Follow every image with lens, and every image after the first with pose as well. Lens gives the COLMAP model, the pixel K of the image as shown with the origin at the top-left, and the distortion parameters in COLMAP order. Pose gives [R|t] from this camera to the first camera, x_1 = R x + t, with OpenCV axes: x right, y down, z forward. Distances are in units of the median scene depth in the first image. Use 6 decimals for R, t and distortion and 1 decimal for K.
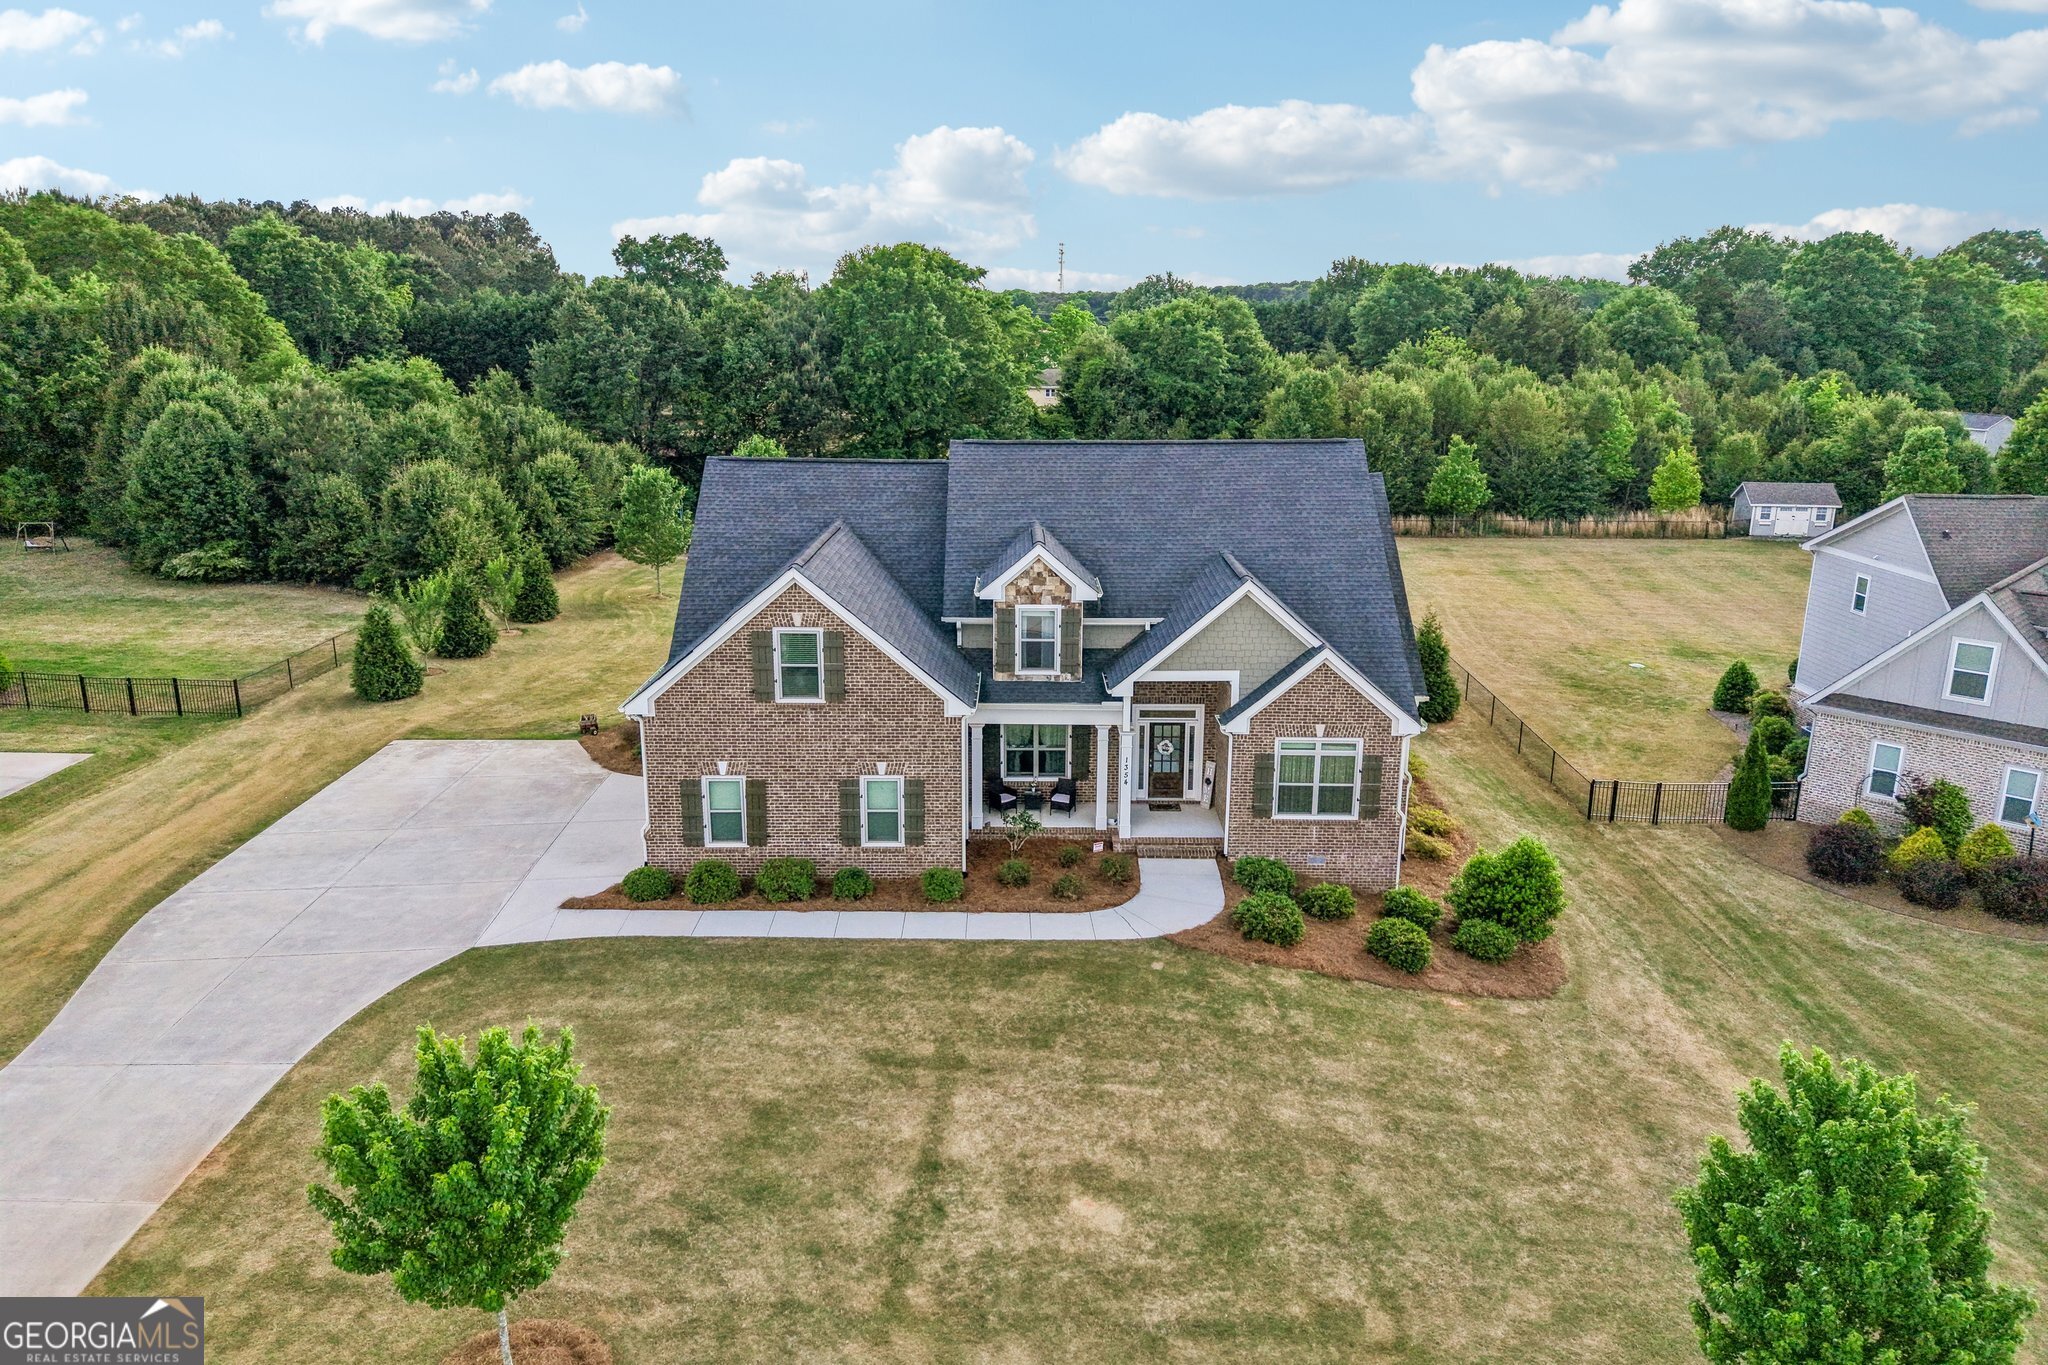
lens RADIAL K [[1366.9, 0, 1024.0], [0, 1366.9, 682.5], [0, 0, 1]] dist [0.019299, -0.018156]
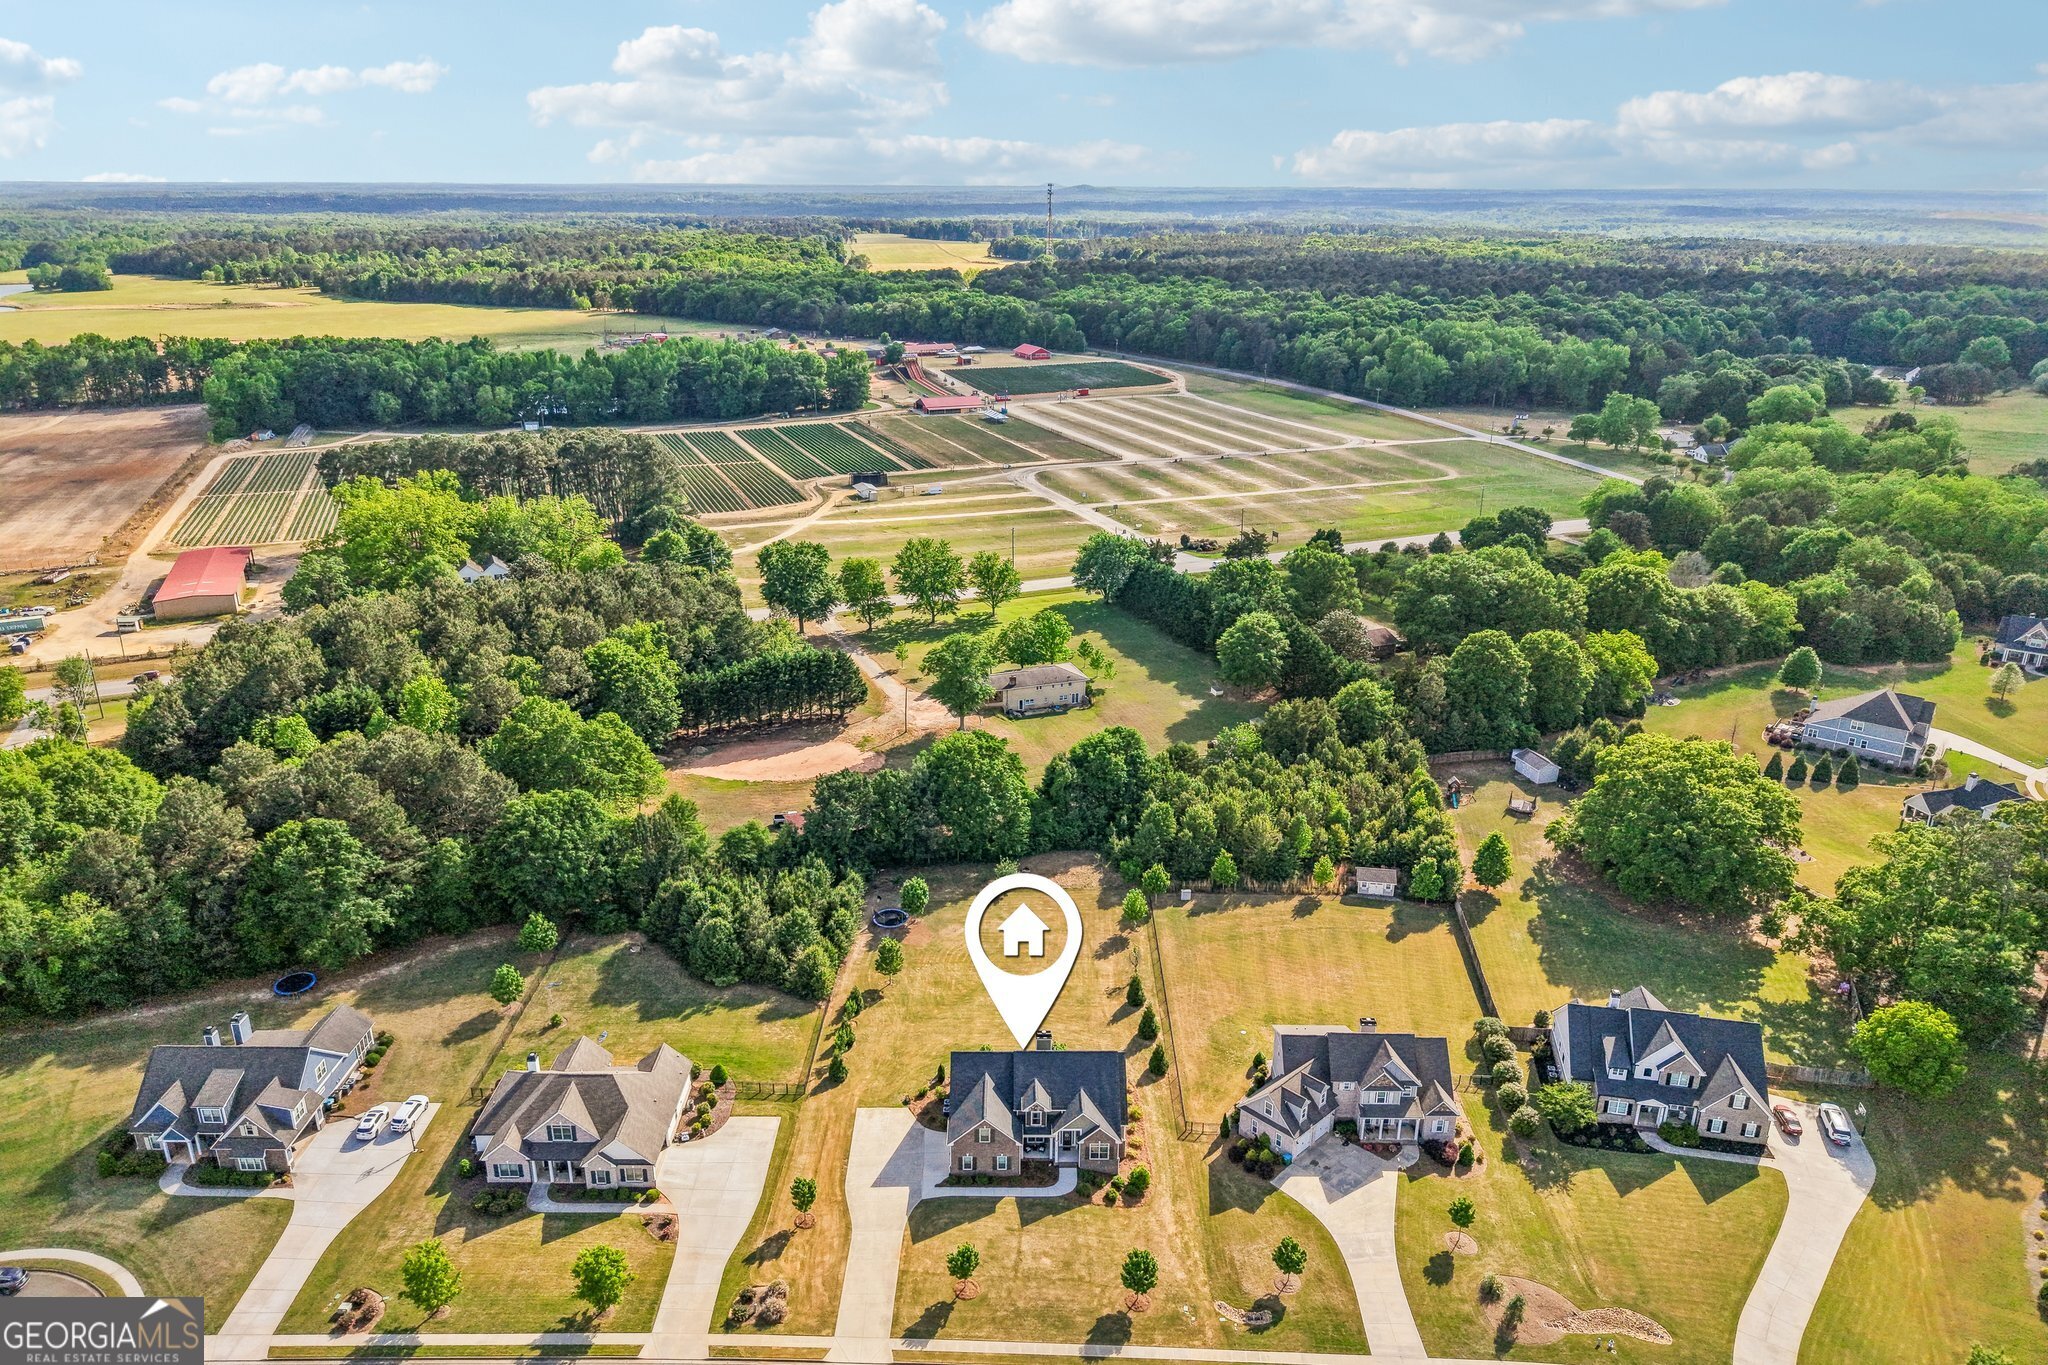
lens RADIAL K [[1354.7, 0, 1020.9], [0, 1354.7, 677.7], [0, 0, 1]] dist [-0.002771, 0.000876]
pose [[0.999982, -0.002418, 0.005532, -0.059128], [0.001962, 0.996707, 0.081059, -1.801772], [-0.005709, -0.081046, 0.996694, -3.221534]]
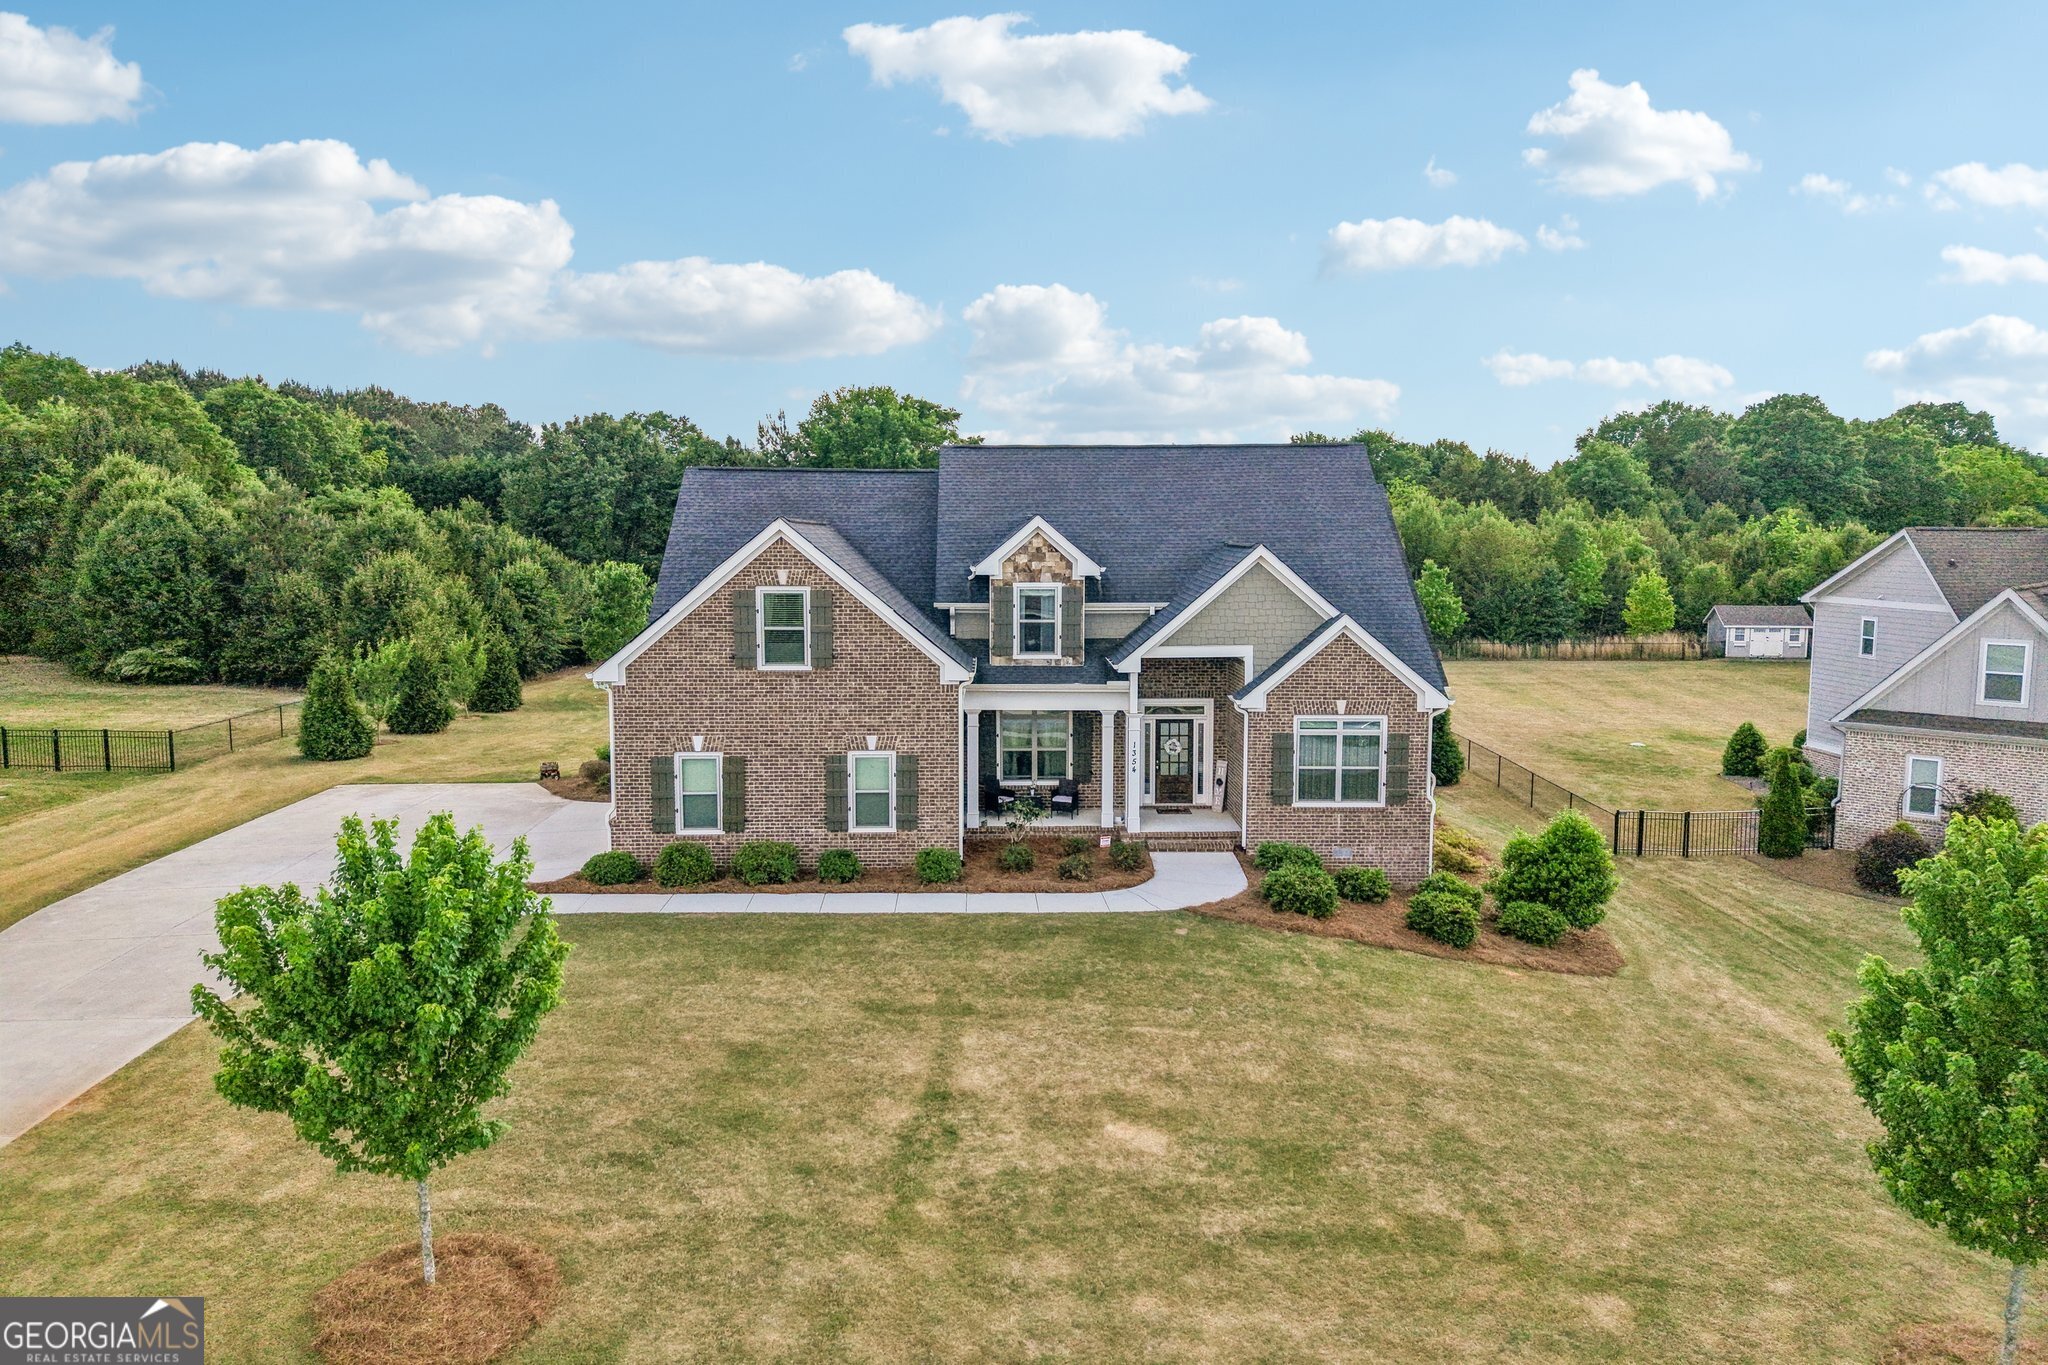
lens RADIAL K [[1366.9, 0, 1024.0], [0, 1366.9, 682.5], [0, 0, 1]] dist [0.019299, -0.018156]
pose [[0.999646, -0.006780, 0.025718, -0.023736], [0.010483, 0.989124, -0.146711, 0.150986], [-0.024444, 0.146928, 0.988845, 0.076650]]
